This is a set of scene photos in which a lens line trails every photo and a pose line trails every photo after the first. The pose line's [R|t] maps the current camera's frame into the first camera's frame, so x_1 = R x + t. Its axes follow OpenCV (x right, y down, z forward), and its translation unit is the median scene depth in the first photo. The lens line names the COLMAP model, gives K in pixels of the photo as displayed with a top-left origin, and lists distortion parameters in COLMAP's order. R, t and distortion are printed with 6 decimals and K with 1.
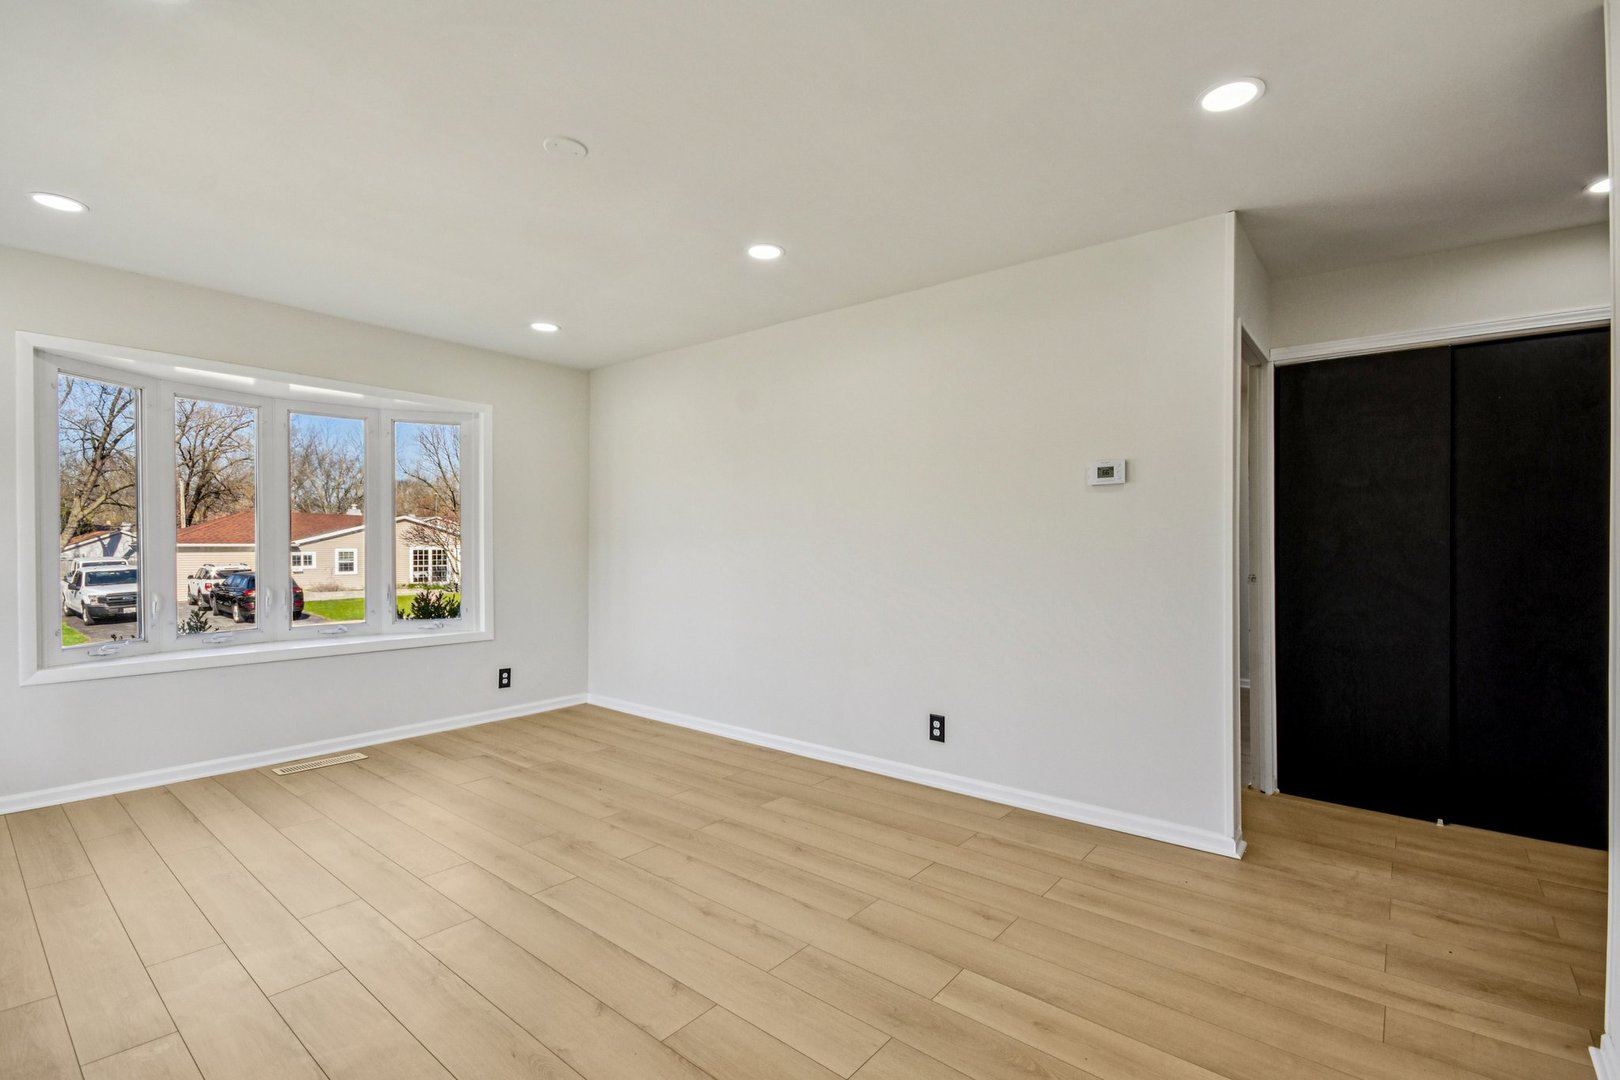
lens RADIAL K [[731.7, 0, 817.6], [0, 731.7, 543.5], [0, 0, 1]] dist [-0.002056, -0.002169]
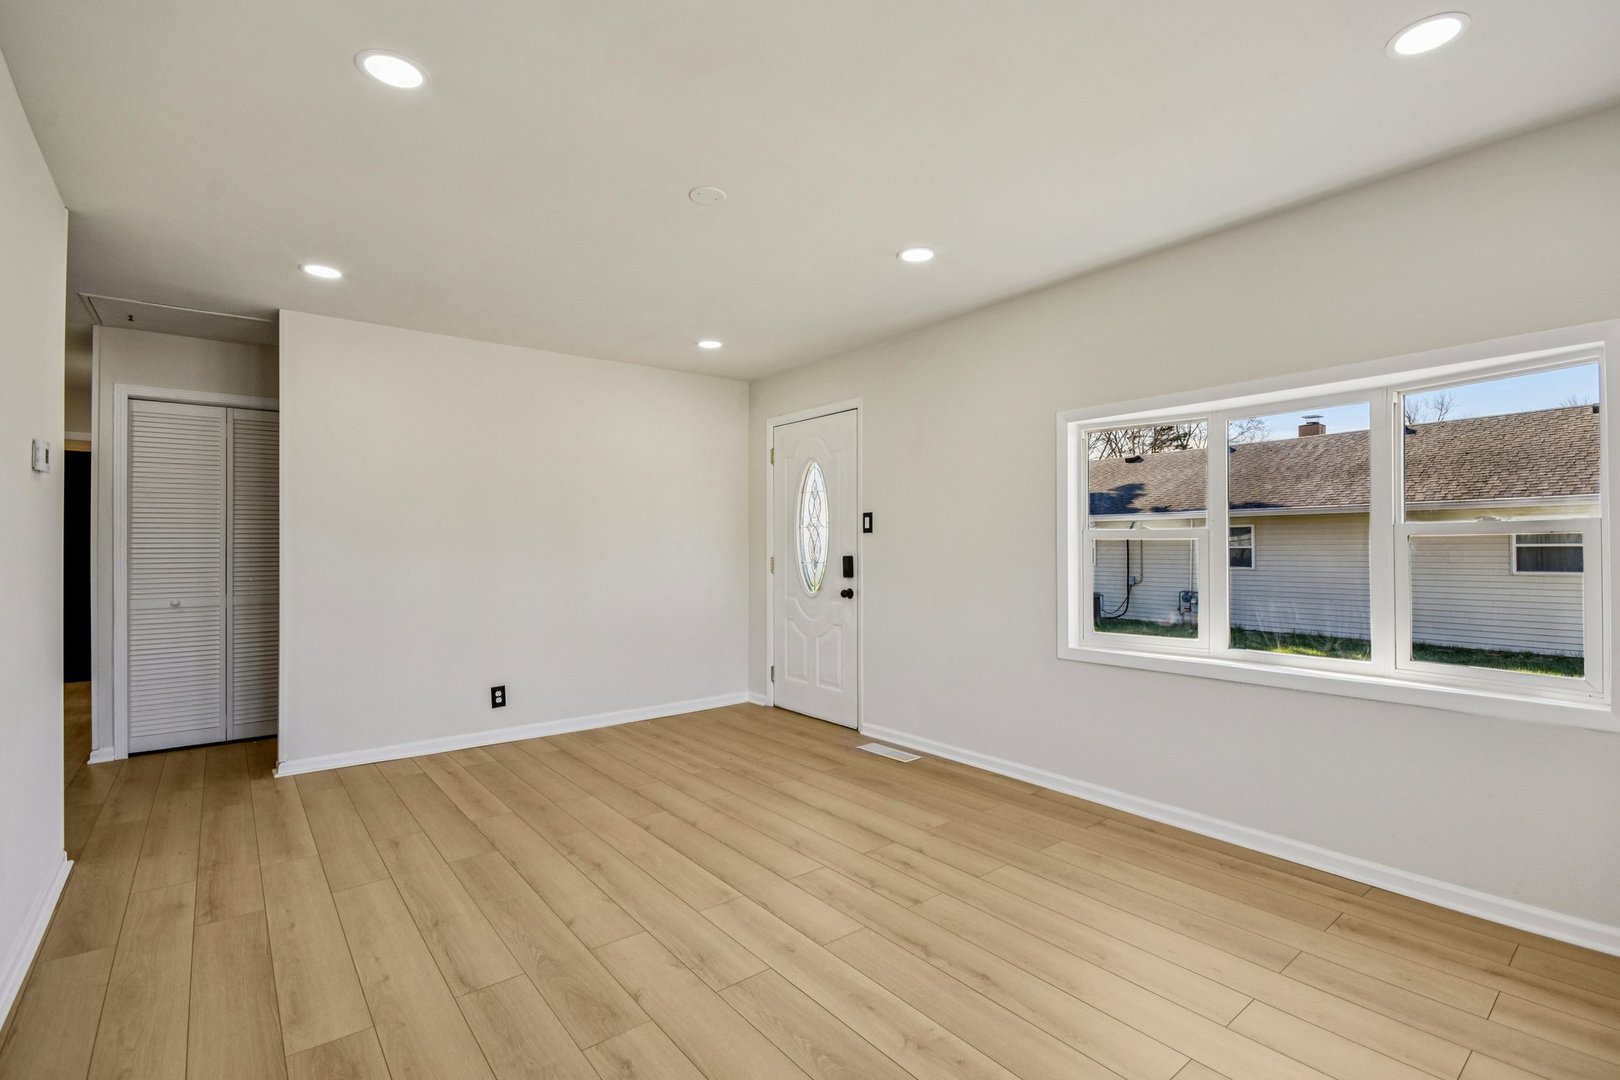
lens RADIAL K [[731.7, 0, 809.7], [0, 731.7, 547.0], [0, 0, 1]] dist [-0.002056, -0.002169]
pose [[-0.976661, -0.002066, 0.214777, -0.523119], [-0.002253, 0.999997, -0.000628, -0.002002], [-0.214775, -0.001097, -0.976663, 1.476721]]
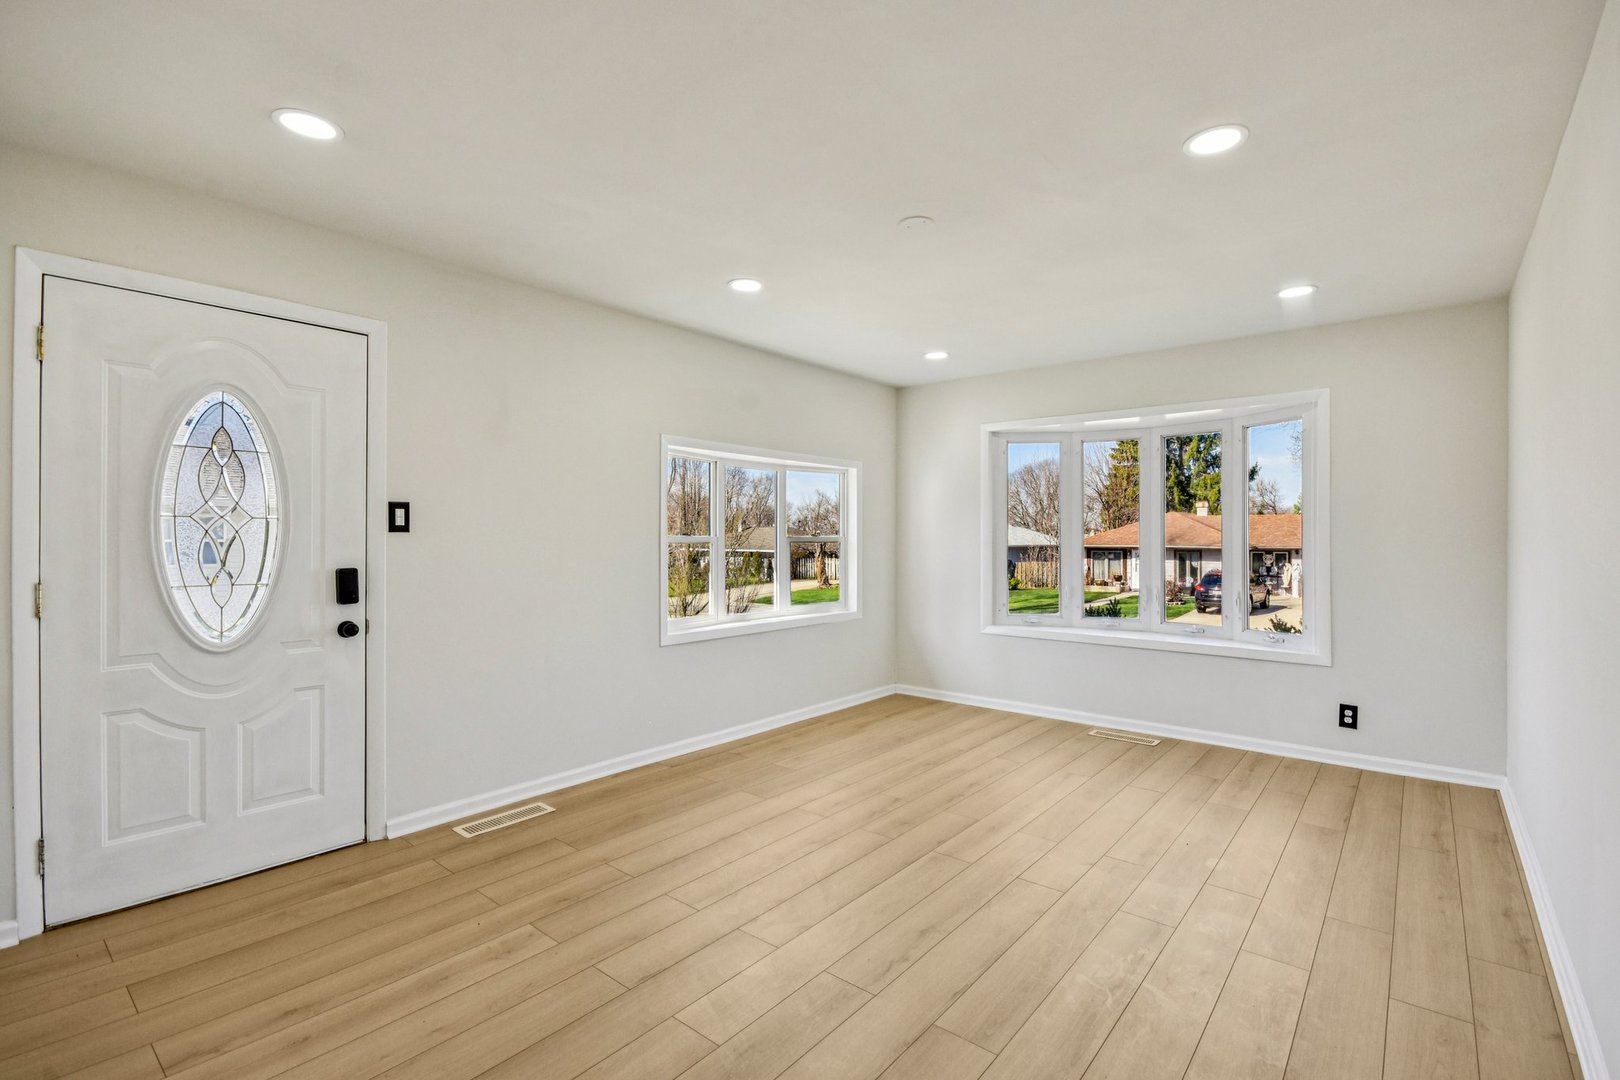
lens RADIAL K [[731.7, 0, 810.6], [0, 731.7, 538.2], [0, 0, 1]] dist [-0.002056, -0.002169]
pose [[-0.022048, -0.002707, -0.999753, 0.606532], [-0.000254, 0.999996, -0.002702, -0.020393], [0.999757, 0.000194, -0.022048, 0.618970]]
